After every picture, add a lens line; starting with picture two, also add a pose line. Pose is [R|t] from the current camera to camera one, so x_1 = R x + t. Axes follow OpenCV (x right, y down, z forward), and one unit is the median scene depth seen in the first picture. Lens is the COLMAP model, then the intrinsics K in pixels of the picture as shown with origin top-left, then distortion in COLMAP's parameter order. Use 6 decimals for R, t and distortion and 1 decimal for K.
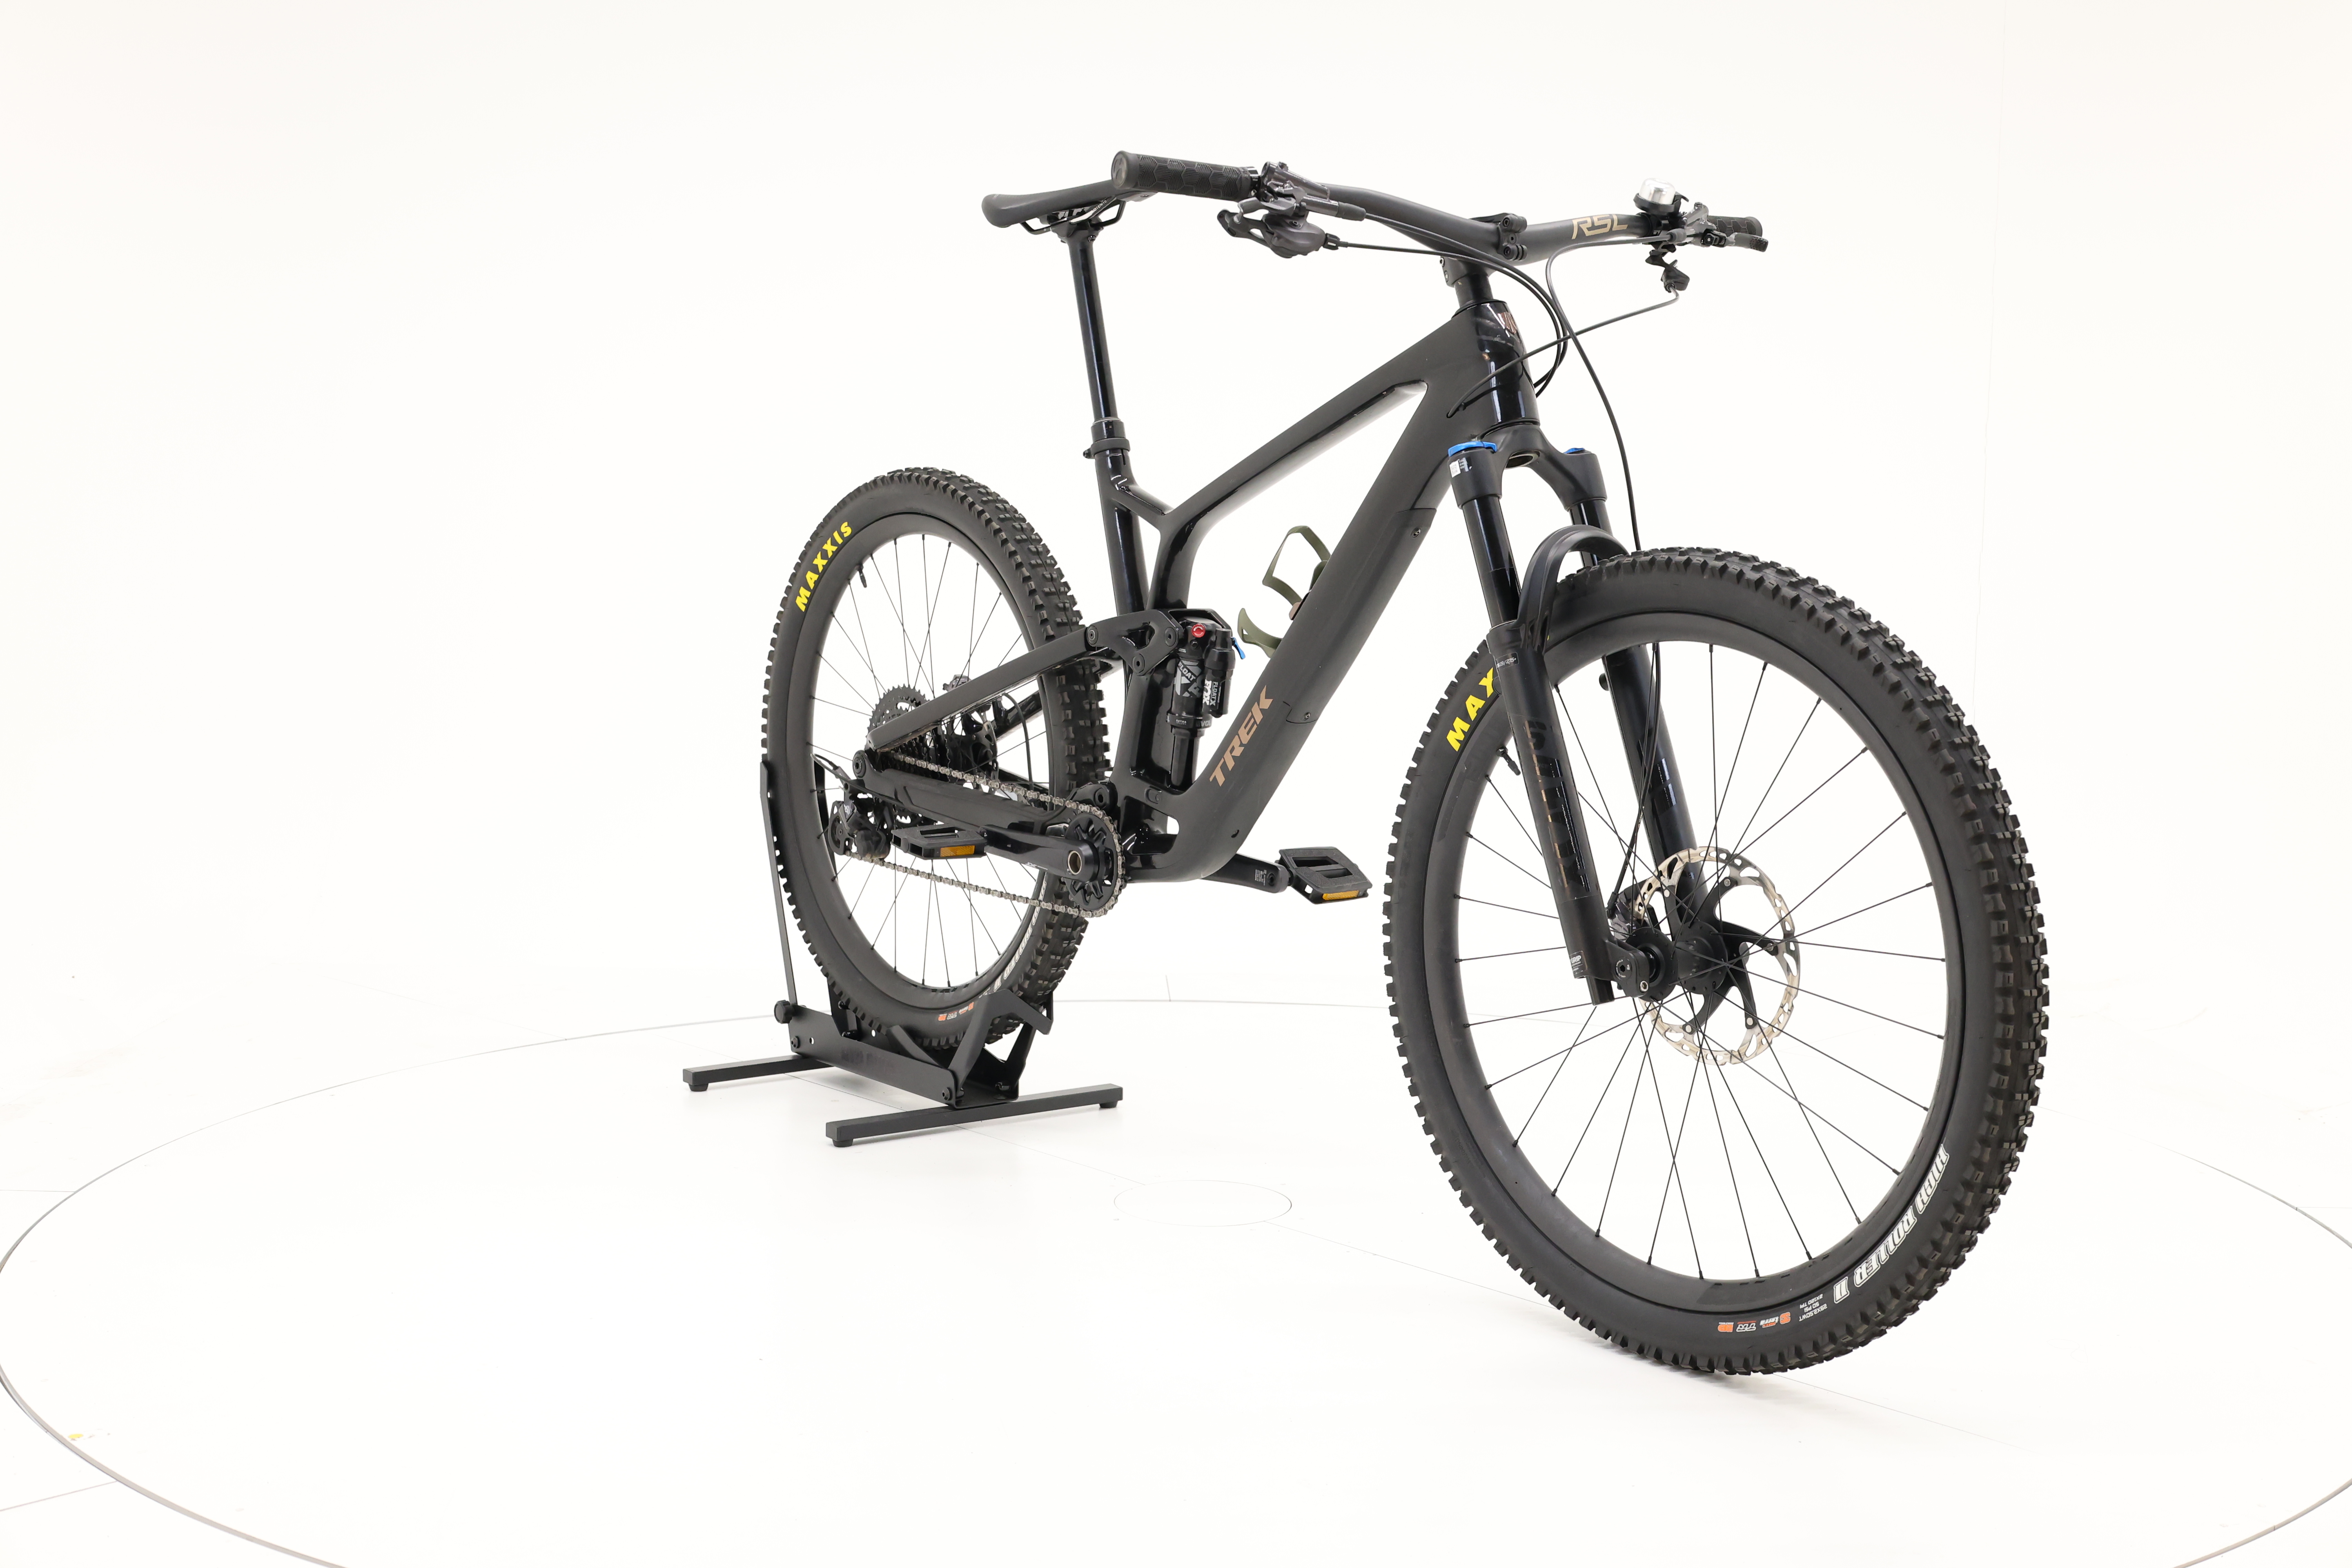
lens RADIAL K [[2646.9, 0, 1176.2], [0, 2646.9, 785.2], [0, 0, 1]] dist [0.030616, 0.000000]
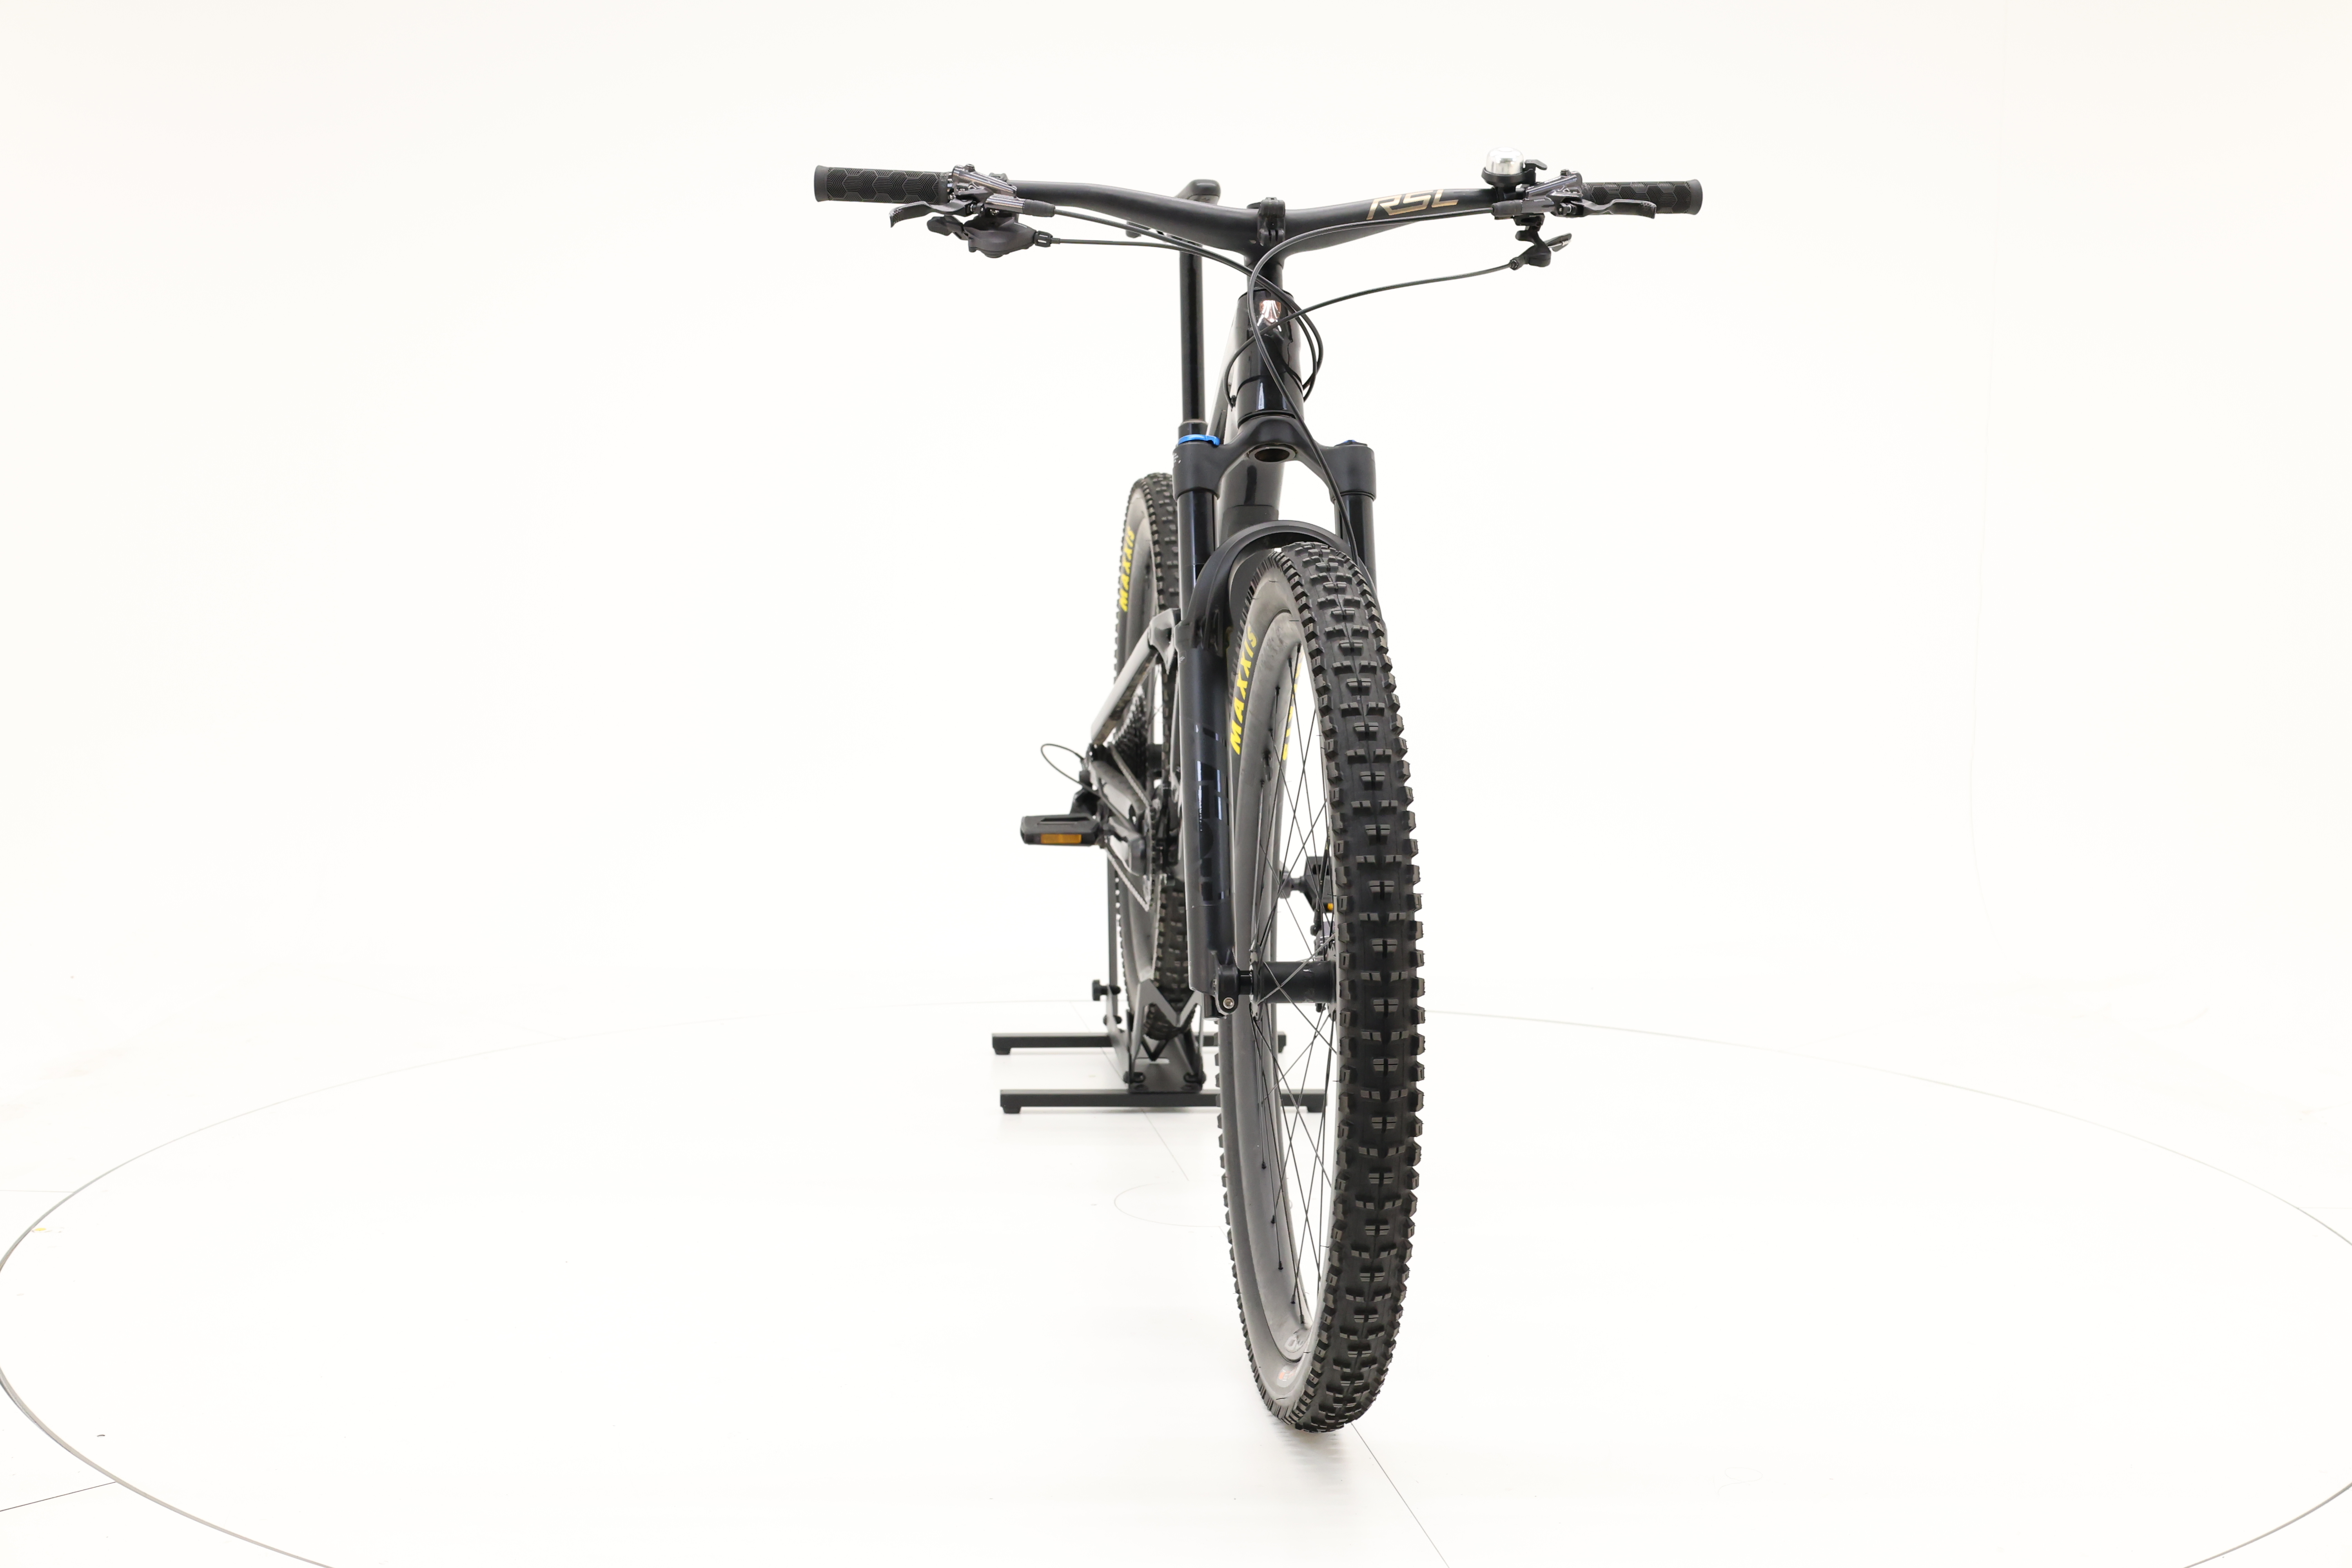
lens RADIAL K [[2646.9, 0, 1173.6], [0, 2646.9, 793.7], [0, 0, 1]] dist [0.030616, 0.000000]
pose [[0.847390, 0.052795, -0.528339, 0.580639], [-0.055251, 0.998410, 0.011151, -0.007975], [0.528088, 0.019742, 0.848960, 0.159023]]
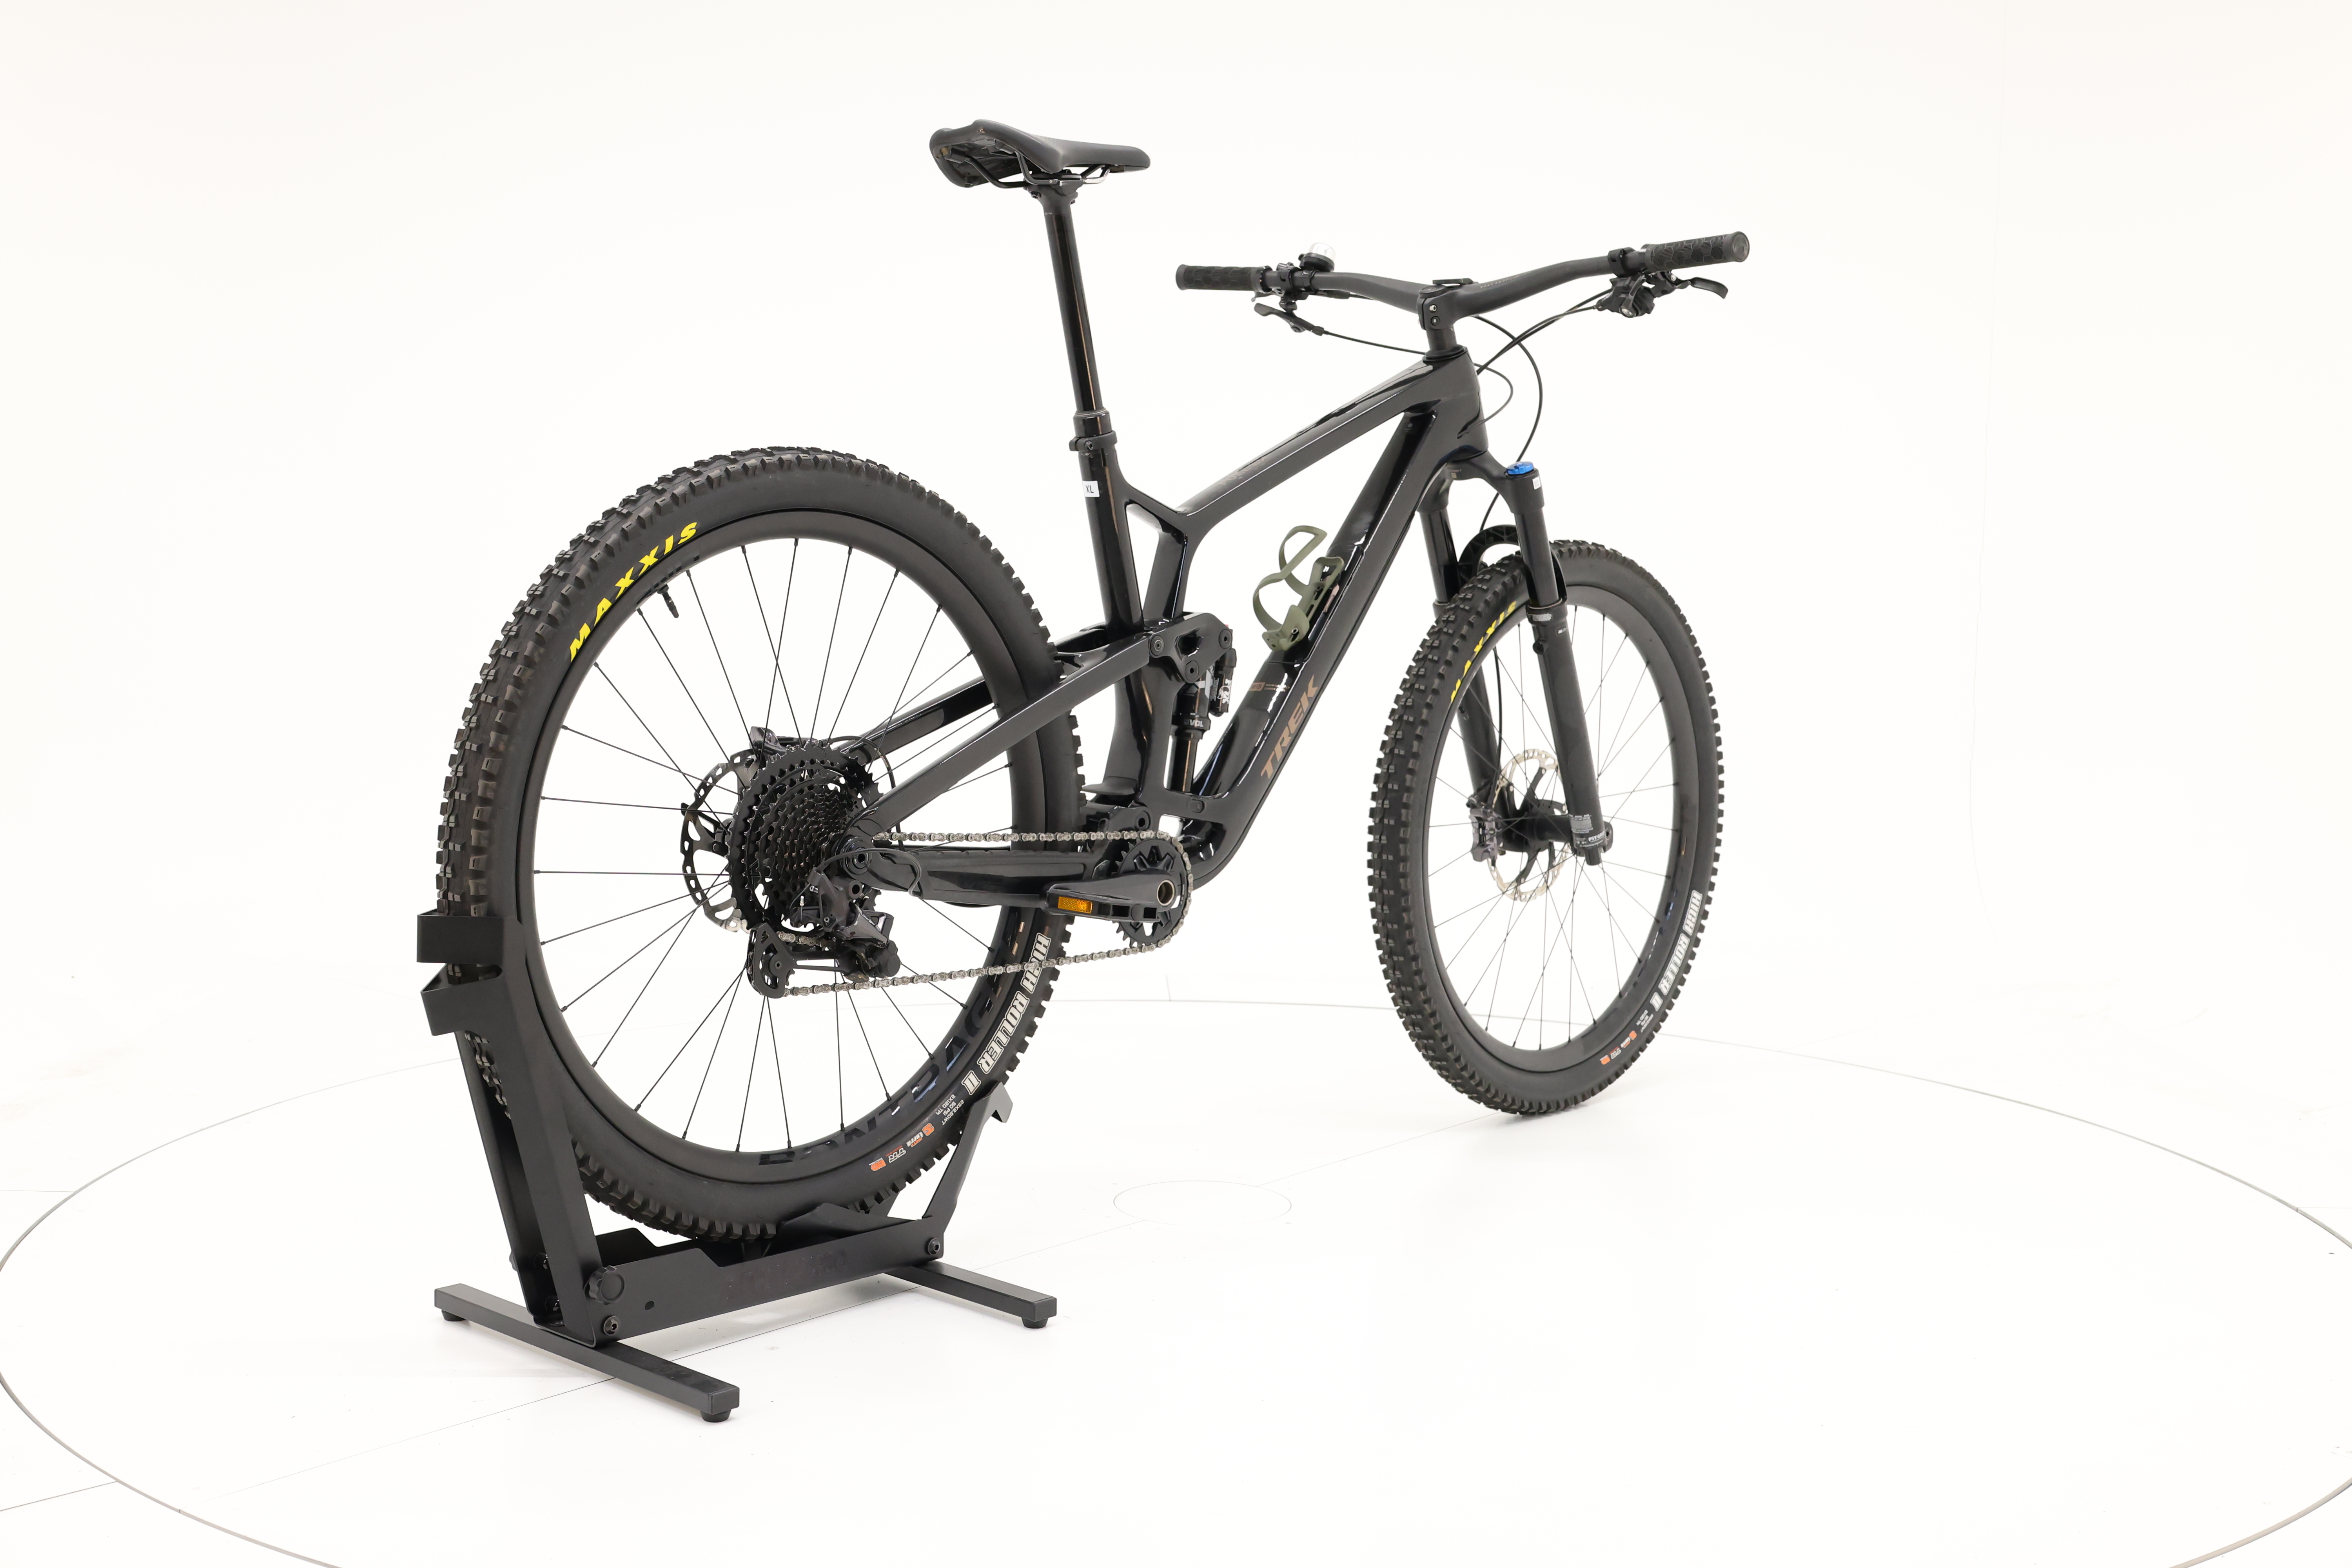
lens RADIAL K [[2646.9, 0, 1178.7], [0, 2646.9, 781.3], [0, 0, 1]] dist [0.030616, 0.000000]
pose [[-0.164622, -0.113363, 0.979820, -1.059708], [0.080843, 0.988481, 0.127948, -0.143065], [-0.983038, 0.100274, -0.153561, 1.279298]]
